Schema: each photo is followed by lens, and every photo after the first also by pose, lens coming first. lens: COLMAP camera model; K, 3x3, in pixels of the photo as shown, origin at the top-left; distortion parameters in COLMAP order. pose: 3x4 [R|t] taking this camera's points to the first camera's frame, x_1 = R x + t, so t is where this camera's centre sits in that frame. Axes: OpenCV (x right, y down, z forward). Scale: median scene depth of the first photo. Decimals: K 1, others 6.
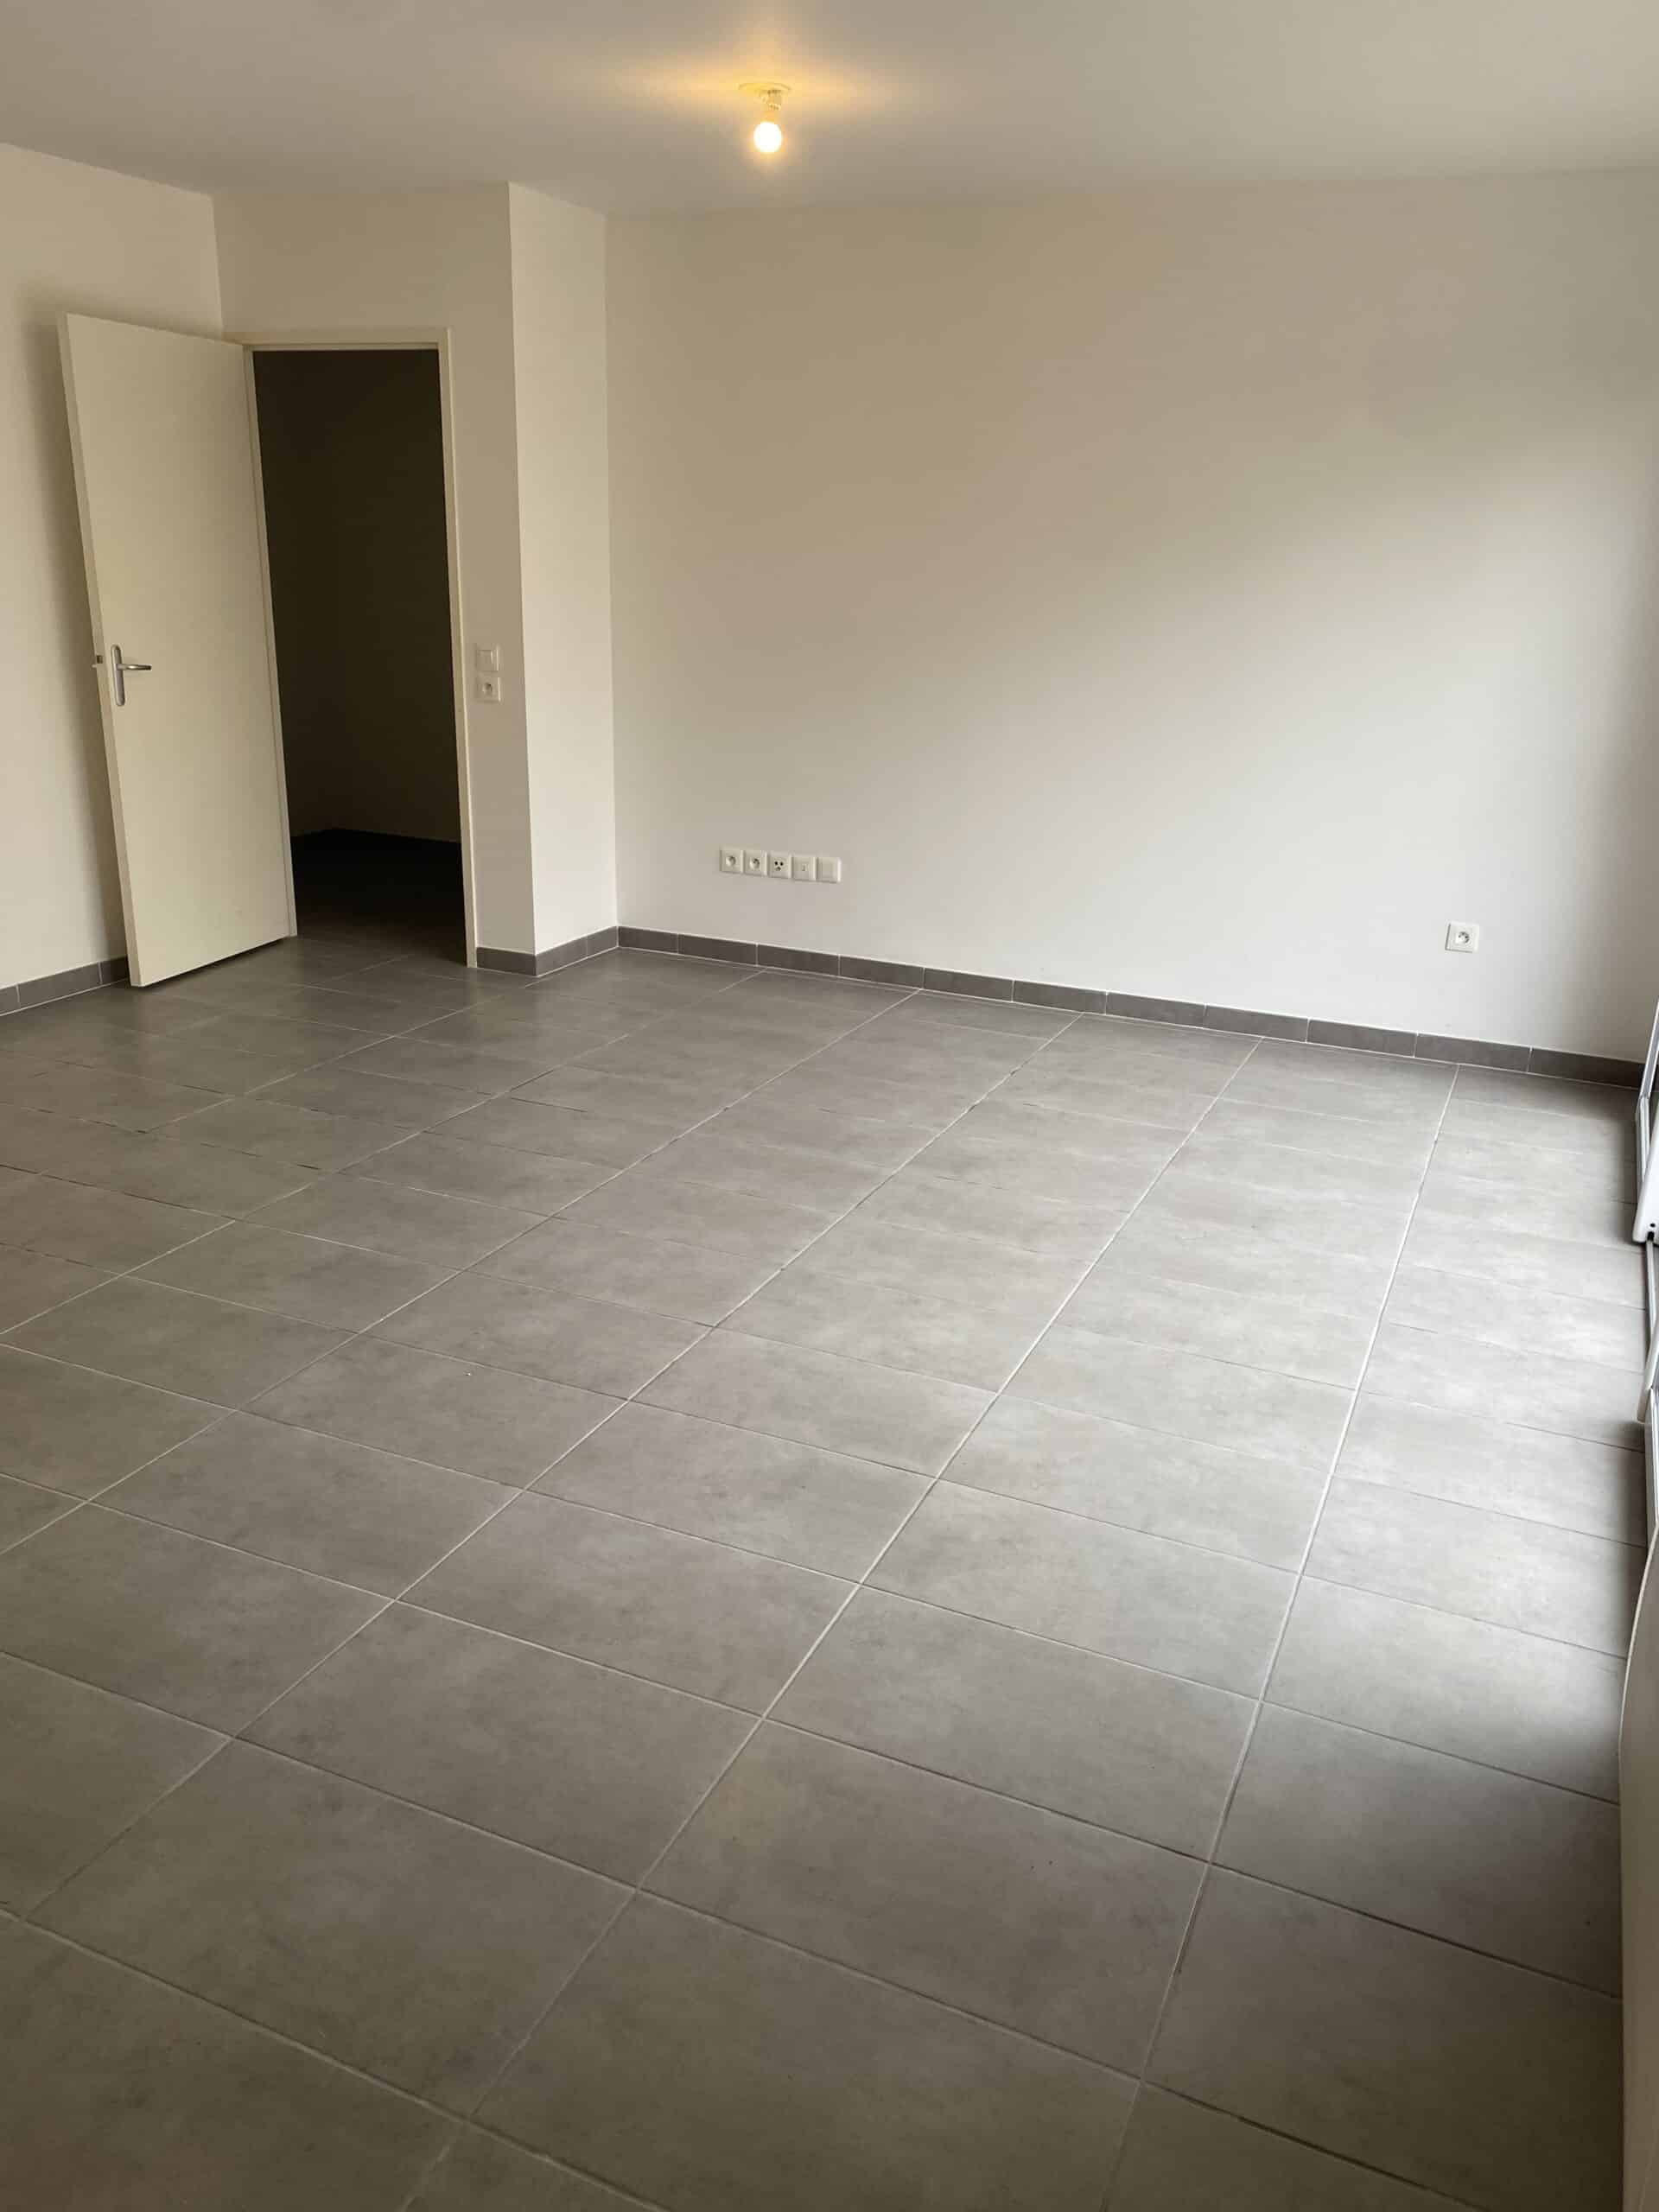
lens RADIAL K [[1673.8, 0, 839.5], [0, 1673.8, 1096.8], [0, 0, 1]] dist [0.011889, -0.011036]
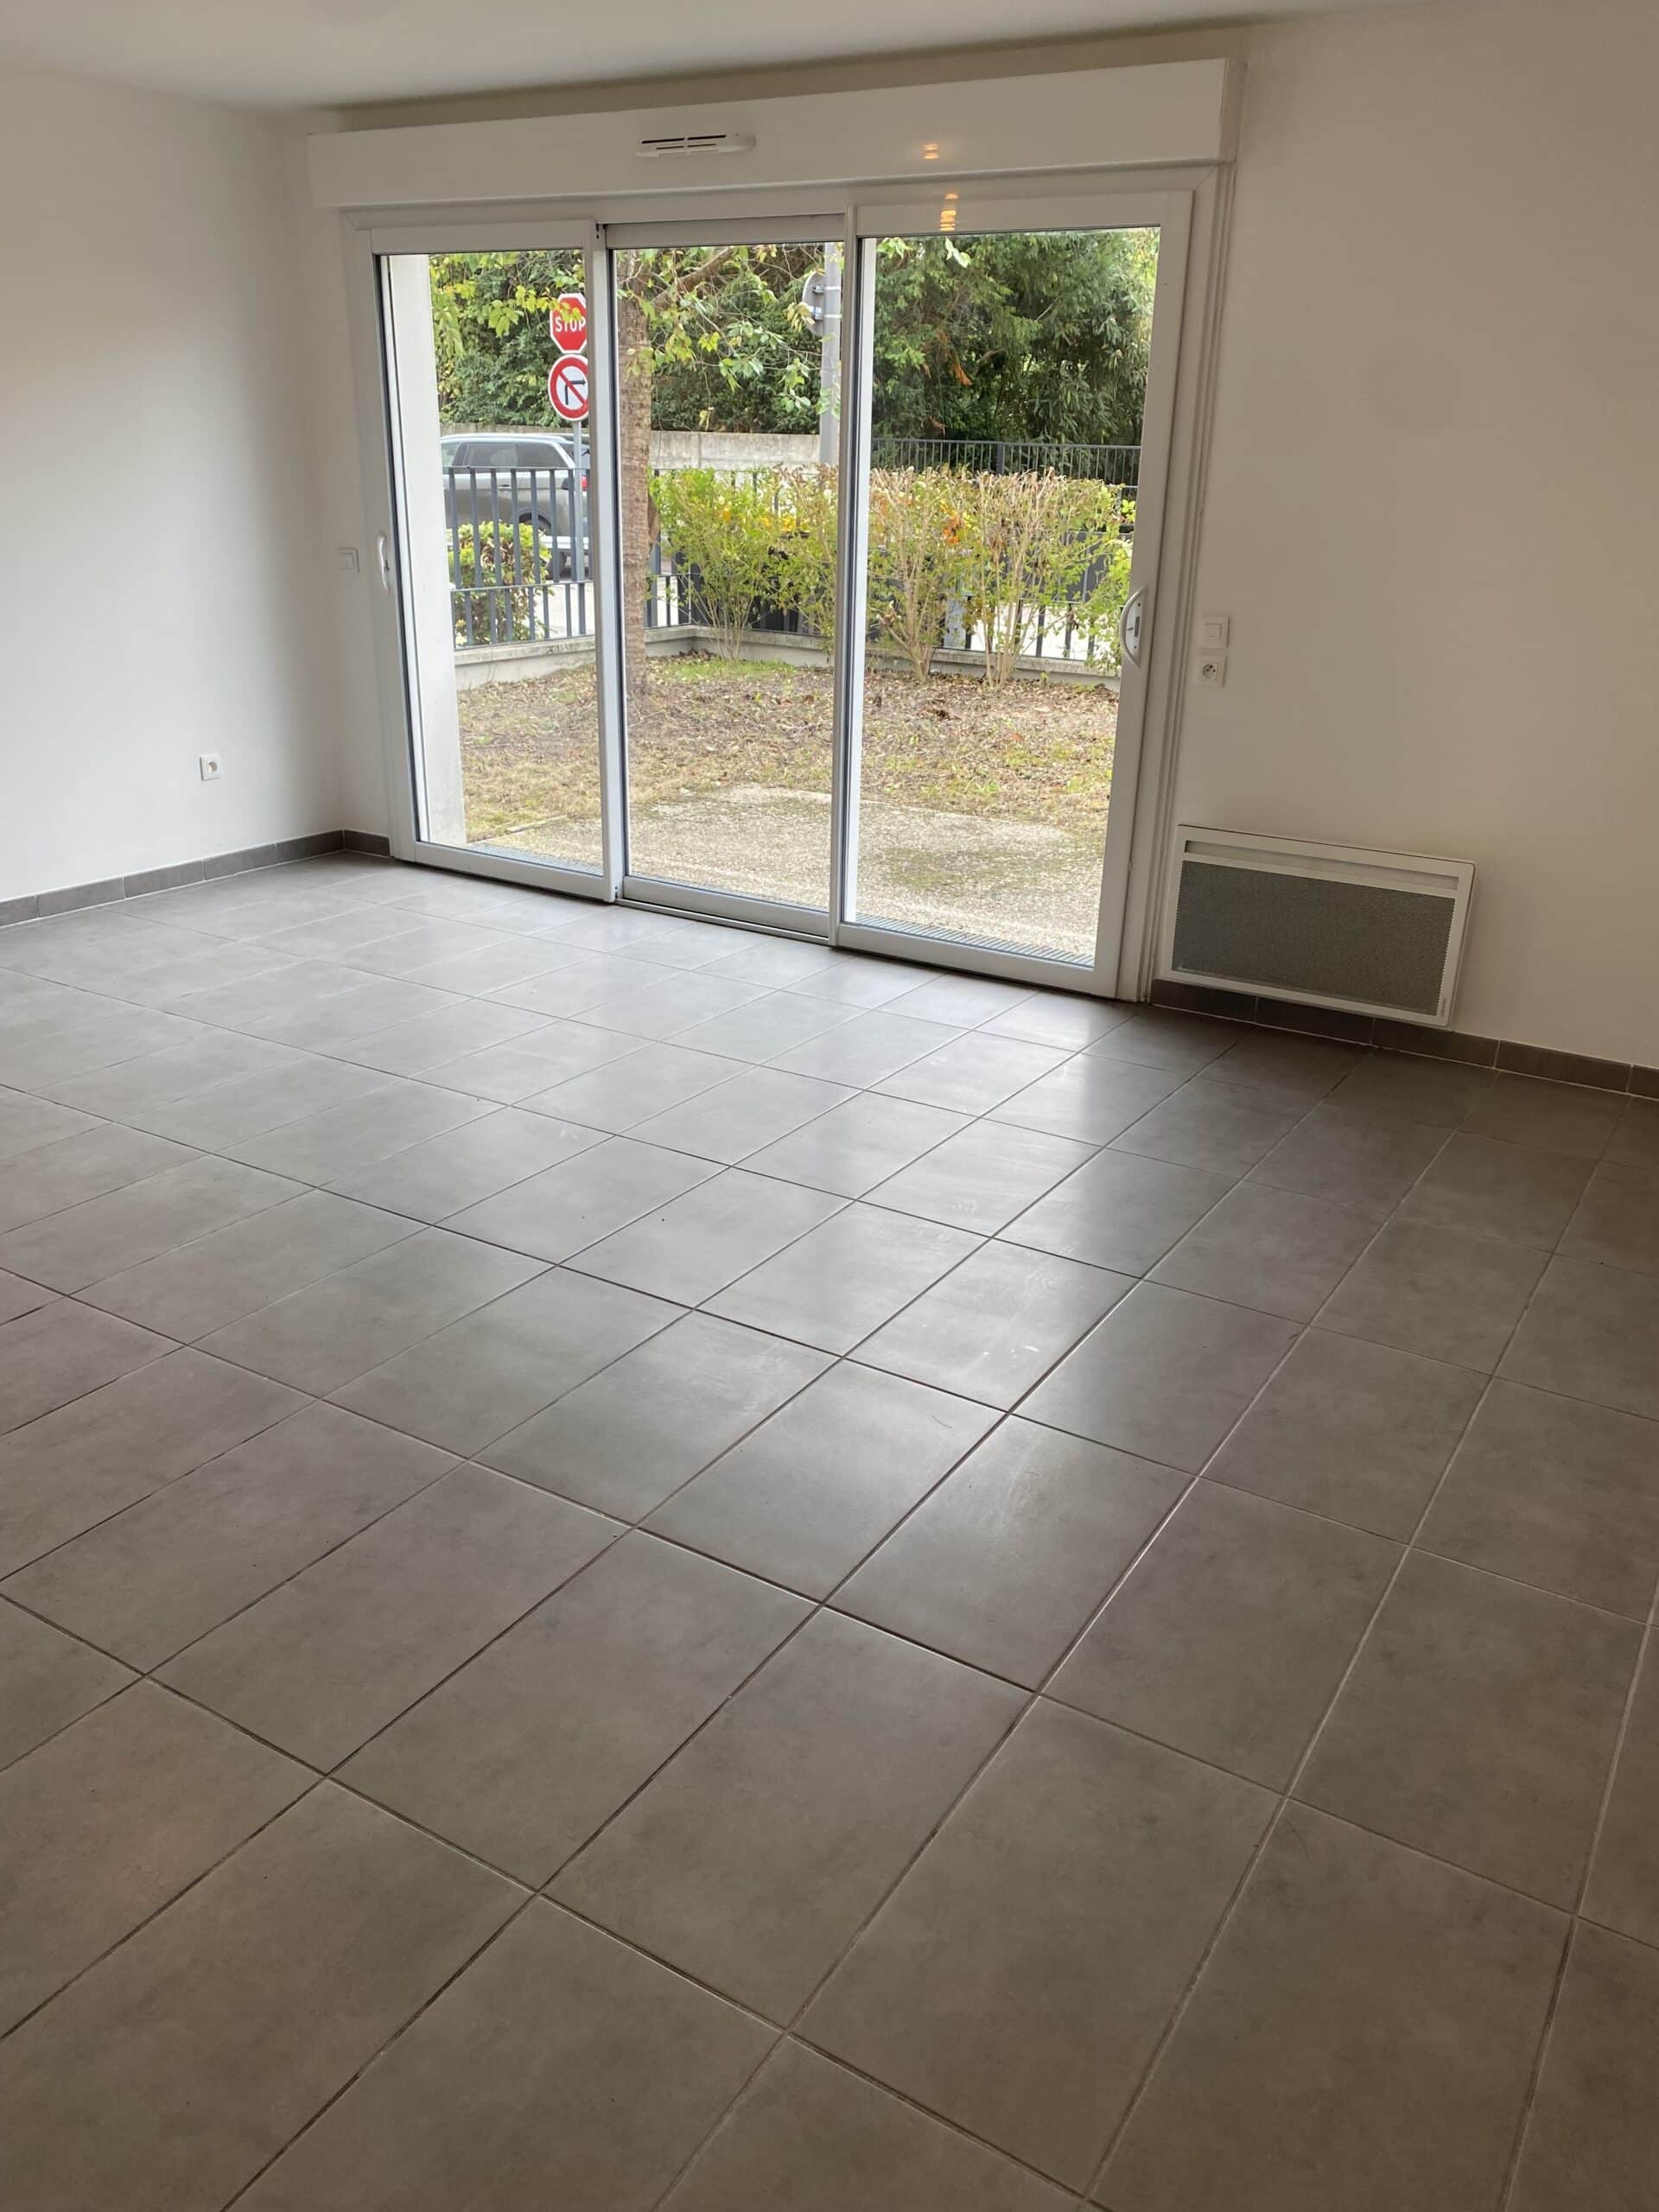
lens RADIAL K [[1673.8, 0, 838.8], [0, 1673.8, 1119.4], [0, 0, 1]] dist [0.011889, -0.011036]
pose [[0.129973, -0.391610, 0.910905, -0.818951], [0.285015, 0.894681, 0.343967, -0.170649], [-0.949670, 0.214915, 0.227899, 0.412282]]
